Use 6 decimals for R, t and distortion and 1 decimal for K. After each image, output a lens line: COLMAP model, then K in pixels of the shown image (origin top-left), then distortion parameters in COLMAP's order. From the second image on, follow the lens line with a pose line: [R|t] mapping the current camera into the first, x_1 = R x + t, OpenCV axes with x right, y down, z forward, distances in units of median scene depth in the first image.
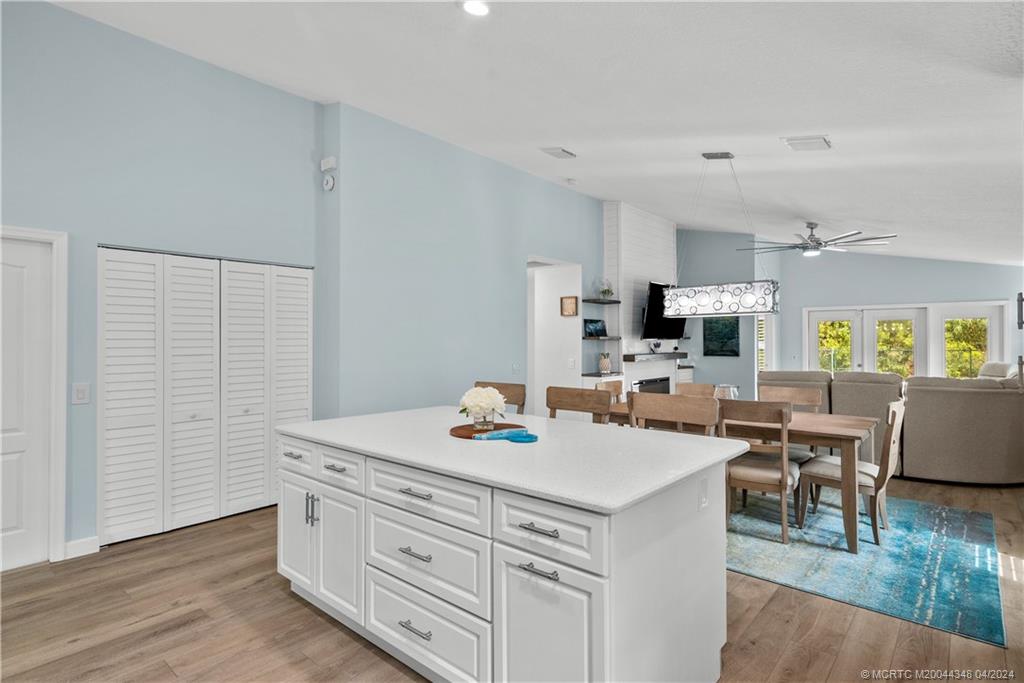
lens RADIAL K [[518.3, 0, 511.0], [0, 518.3, 336.5], [0, 0, 1]] dist [0.000176, 0.000528]
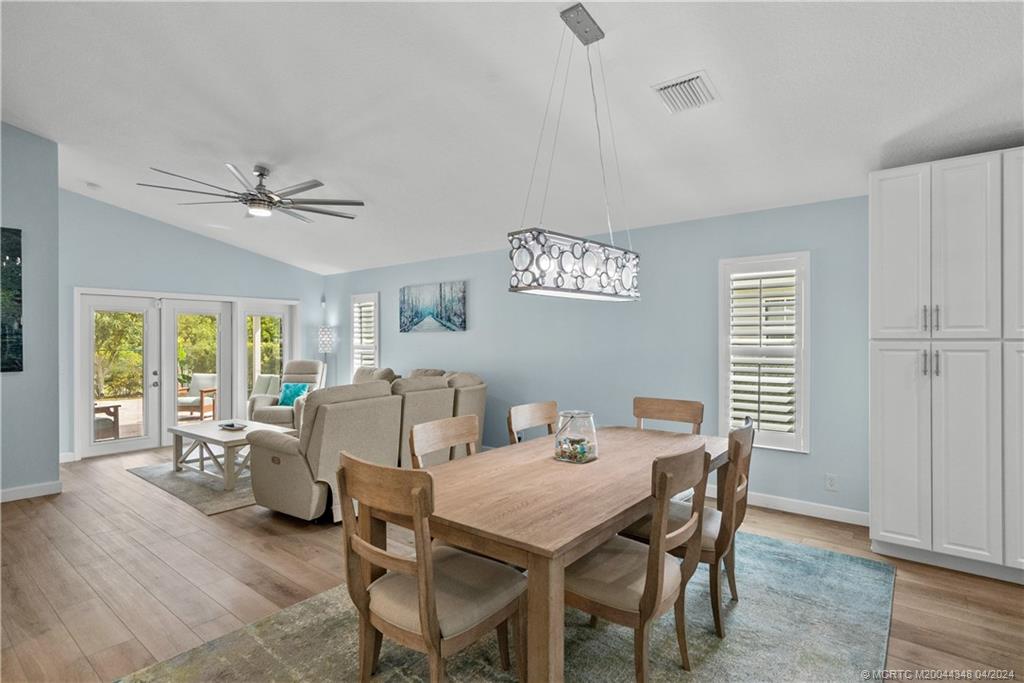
lens RADIAL K [[518.3, 0, 511.0], [0, 518.3, 336.5], [0, 0, 1]] dist [0.000176, 0.000528]
pose [[-0.041123, 0.006168, 0.999135, -0.107735], [-0.006913, 0.999955, -0.006458, 0.005835], [-0.999130, -0.007173, -0.041079, 0.634549]]
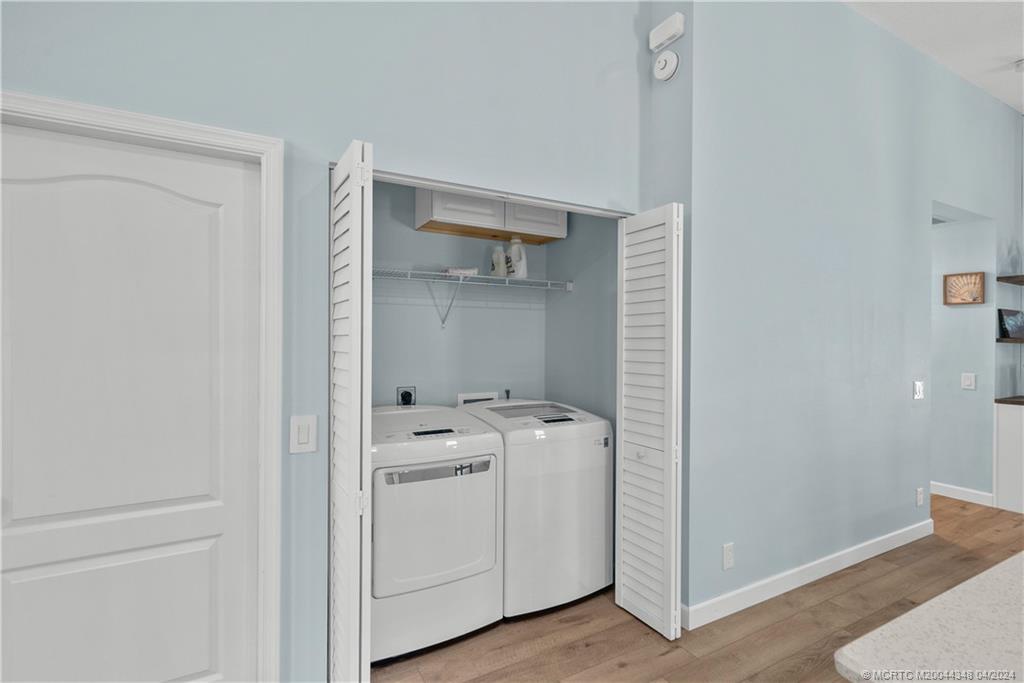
lens RADIAL K [[505.0, 0, 512.0], [0, 505.0, 341.5], [0, 0, 1]] dist [-0.003497, -0.000722]
pose [[0.943054, 0.002796, -0.332628, -0.194262], [-0.002108, 0.999995, 0.002427, 0.004235], [0.332633, -0.001588, 0.943055, 0.249393]]
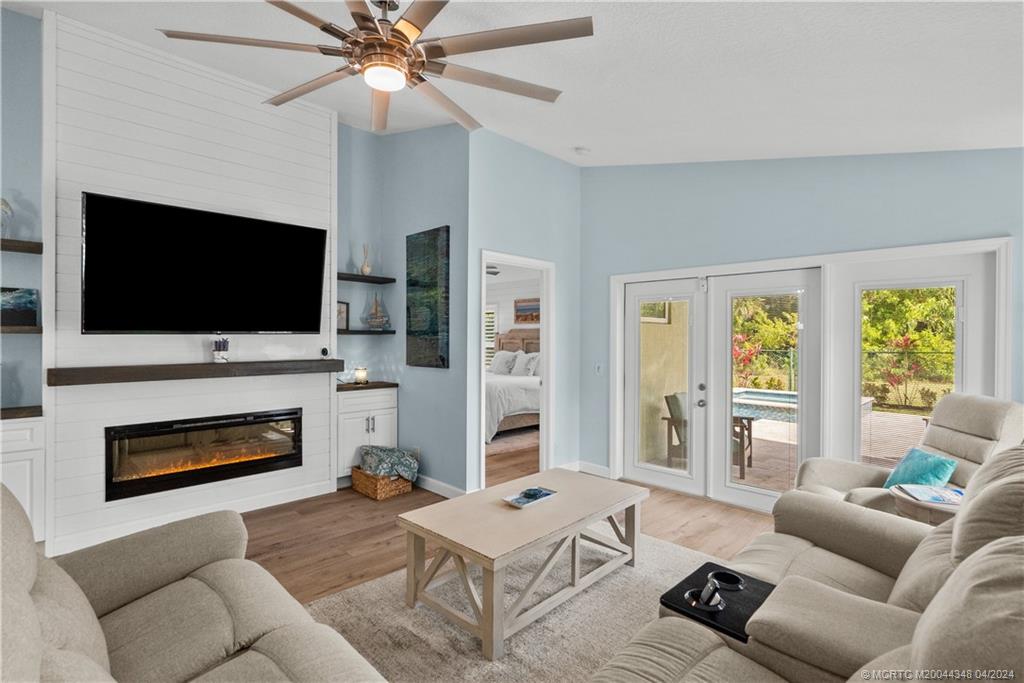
lens RADIAL K [[472.0, 0, 512.0], [0, 472.0, 341.5], [0, 0, 1]] dist [-0.013892, -0.000276]
pose [[0.998021, 0.005387, -0.062658, 0.624778], [-0.004283, 0.999833, 0.017748, 0.004874], [0.062743, -0.017445, 0.997877, 0.643345]]
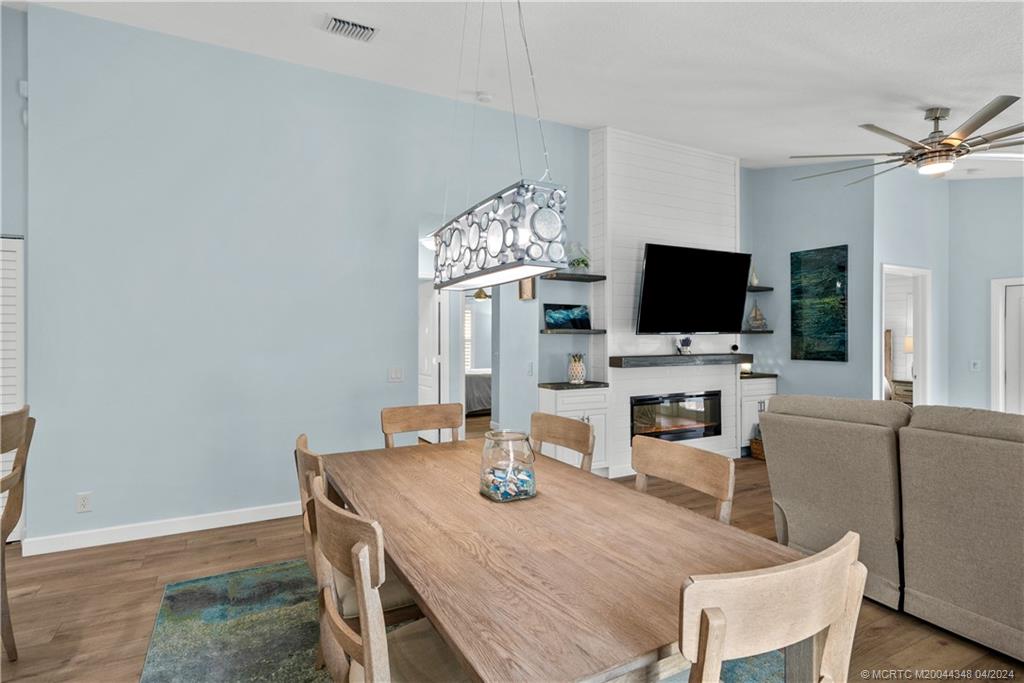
lens RADIAL K [[524.4, 0, 509.7], [0, 524.4, 338.7], [0, 0, 1]] dist [-0.000897, 0.000260]
pose [[0.936184, 0.005666, -0.351464, 0.334122], [-0.000039, 0.999872, 0.016014, 0.001582], [0.351509, -0.014978, 0.936065, 0.326455]]
